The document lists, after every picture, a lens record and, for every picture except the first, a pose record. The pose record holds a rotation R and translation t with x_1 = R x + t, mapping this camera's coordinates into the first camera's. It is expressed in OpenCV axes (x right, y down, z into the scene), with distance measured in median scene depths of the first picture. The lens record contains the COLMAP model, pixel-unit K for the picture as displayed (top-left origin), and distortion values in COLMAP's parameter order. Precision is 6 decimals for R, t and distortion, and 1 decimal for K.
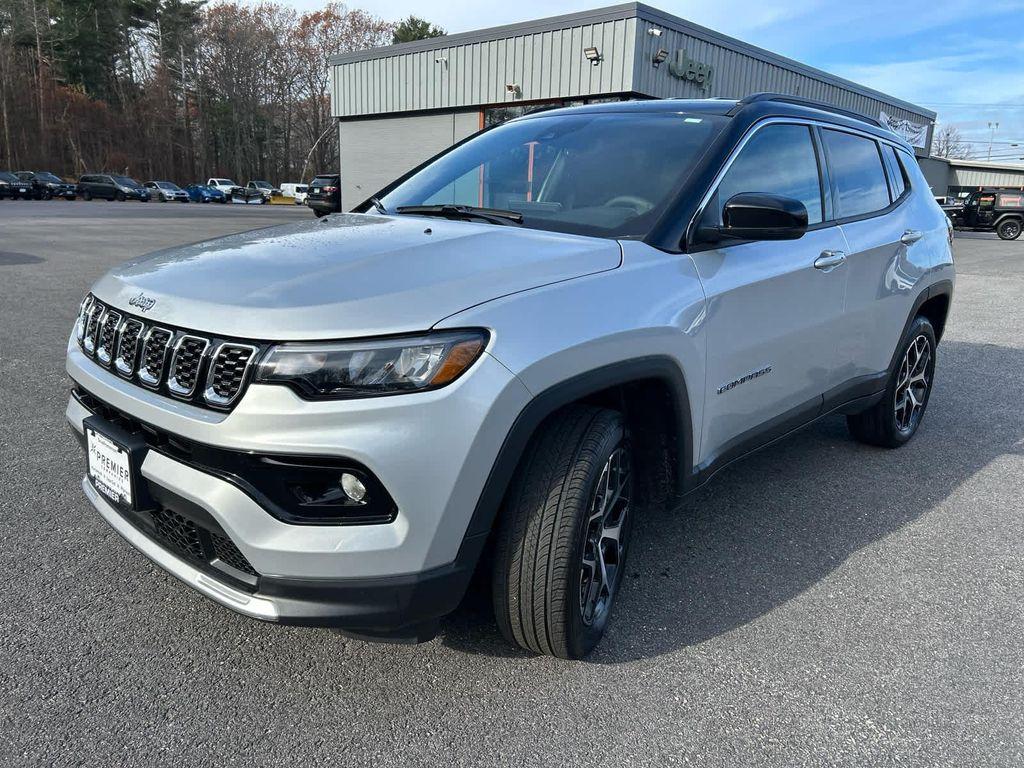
lens RADIAL K [[771.6, 0, 522.4], [0, 771.6, 388.8], [0, 0, 1]] dist [0.054048, -0.055465]
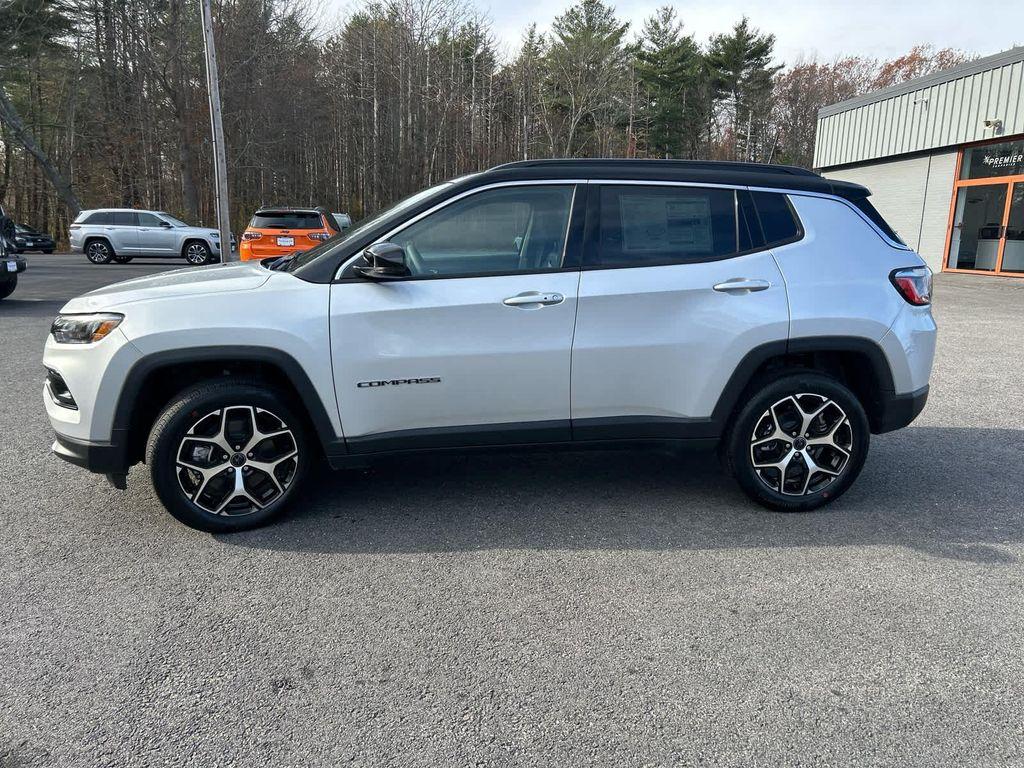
lens RADIAL K [[771.6, 0, 520.9], [0, 771.6, 385.4], [0, 0, 1]] dist [0.054048, -0.055465]
pose [[0.765471, 0.111260, -0.633778, 0.930706], [-0.152886, 0.988181, -0.011178, -0.017566], [0.625044, 0.105452, 0.773434, 0.086055]]
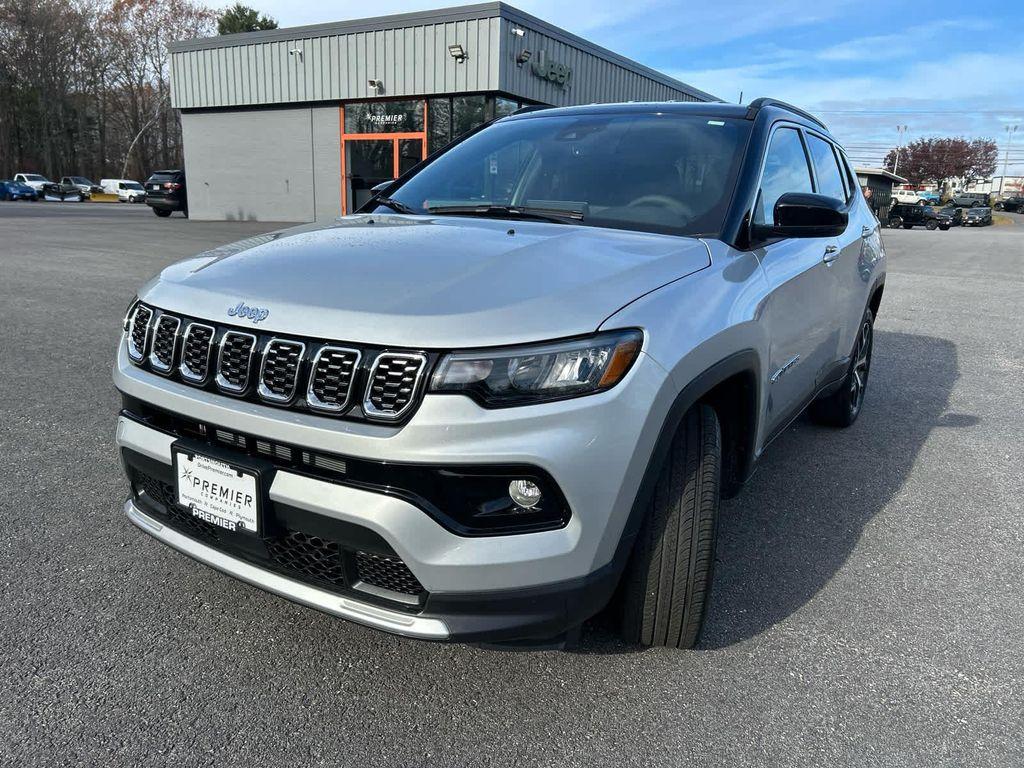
lens RADIAL K [[771.6, 0, 517.9], [0, 771.6, 391.4], [0, 0, 1]] dist [0.054048, -0.055465]
pose [[0.981394, -0.047620, 0.186006, -0.196875], [0.046502, 0.998864, 0.010372, -0.007096], [-0.186288, -0.001529, 0.982494, 0.019879]]
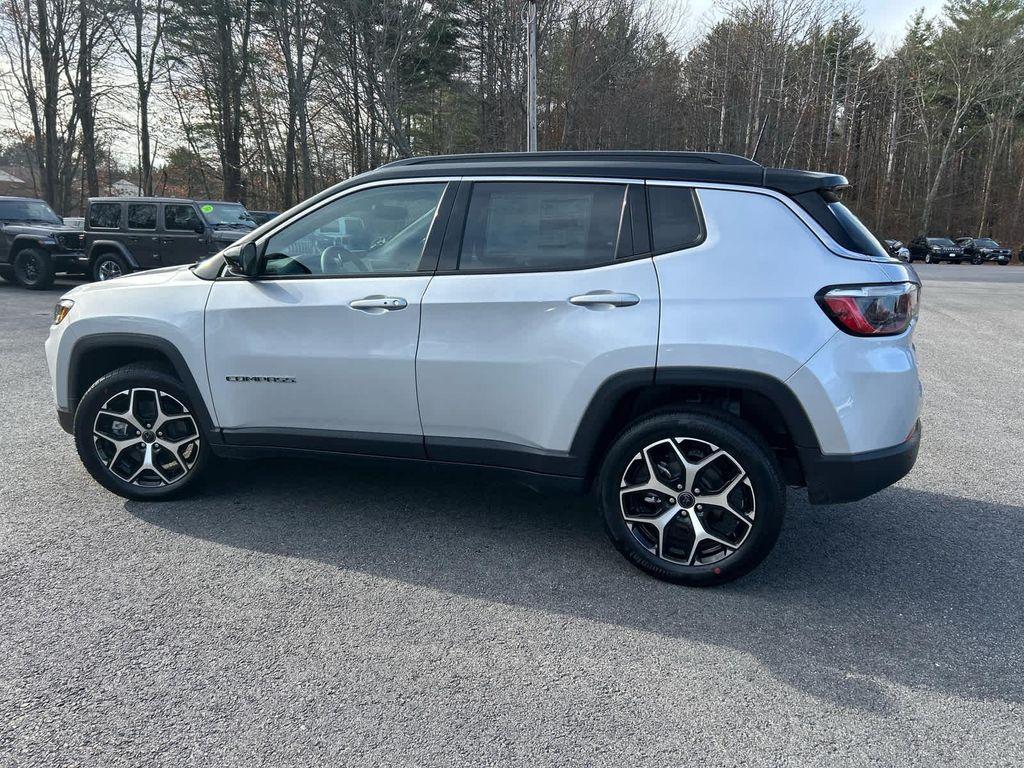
lens RADIAL K [[771.6, 0, 515.6], [0, 771.6, 382.2], [0, 0, 1]] dist [0.054048, -0.055465]
pose [[0.402425, 0.154021, -0.902403, 1.221322], [-0.233499, 0.970410, 0.061500, -0.140238], [0.885174, 0.185961, 0.426481, 0.597338]]
